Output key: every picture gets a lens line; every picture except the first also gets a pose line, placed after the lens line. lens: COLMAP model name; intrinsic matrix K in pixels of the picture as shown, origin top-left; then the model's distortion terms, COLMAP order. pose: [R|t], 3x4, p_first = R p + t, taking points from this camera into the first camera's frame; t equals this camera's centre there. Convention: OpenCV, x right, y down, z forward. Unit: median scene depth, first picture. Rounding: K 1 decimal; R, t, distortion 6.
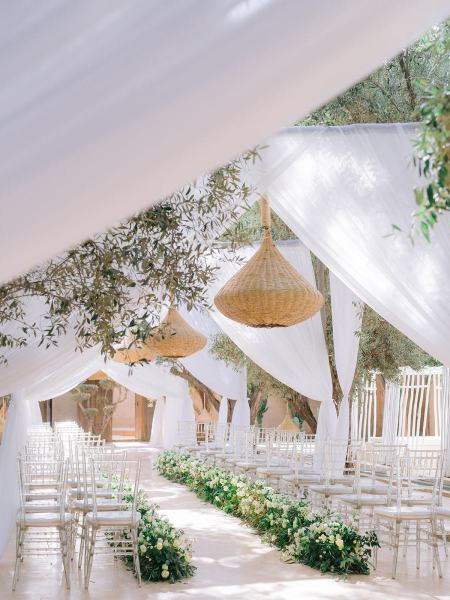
lens RADIAL K [[993.2, 0, 225.6], [0, 993.2, 340.7], [0, 0, 1]] dist [-0.014227, -0.105603]
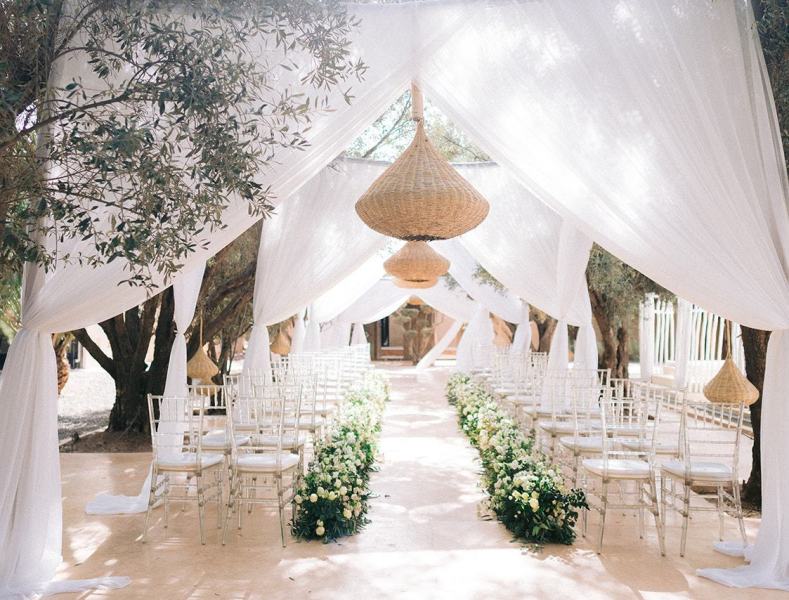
lens RADIAL K [[827.1, 0, 374.9], [0, 827.1, 249.1], [0, 0, 1]] dist [-0.005175, 0.006462]
pose [[0.972301, -0.016512, -0.233147, 0.148284], [0.010076, 0.999535, -0.028768, 0.011913], [0.233513, 0.025622, 0.972016, 0.295250]]
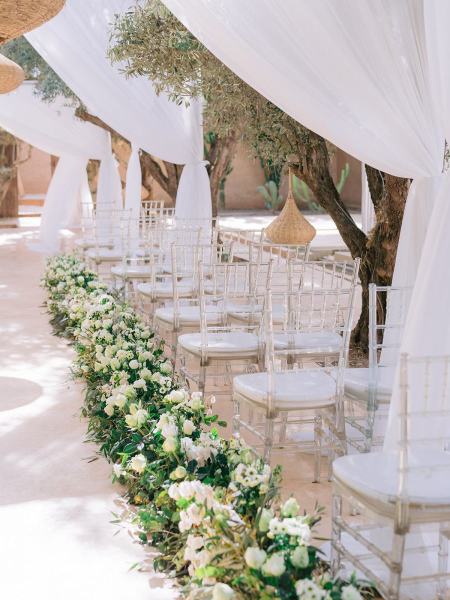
lens RADIAL K [[991.7, 0, 225.0], [0, 991.7, 300.0], [0, 0, 1]] dist [-0.024775, 0.014983]
pose [[0.999060, -0.014266, 0.040928, 0.022479], [0.005508, 0.978413, 0.206588, 0.046748], [-0.042992, -0.206168, 0.977572, 1.029696]]
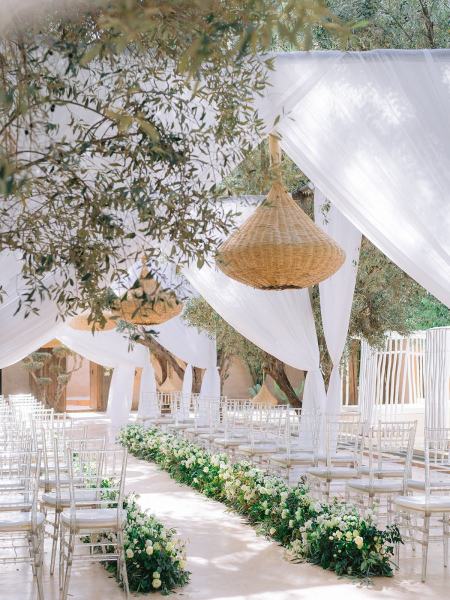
lens RADIAL K [[991.7, 0, 225.0], [0, 991.7, 300.0], [0, 0, 1]] dist [-0.024775, 0.014983]
pose [[0.998553, -0.008235, 0.053137, -0.043345], [0.008506, 0.999952, -0.004866, -0.000605], [-0.053095, 0.005311, 0.998575, 0.149757]]
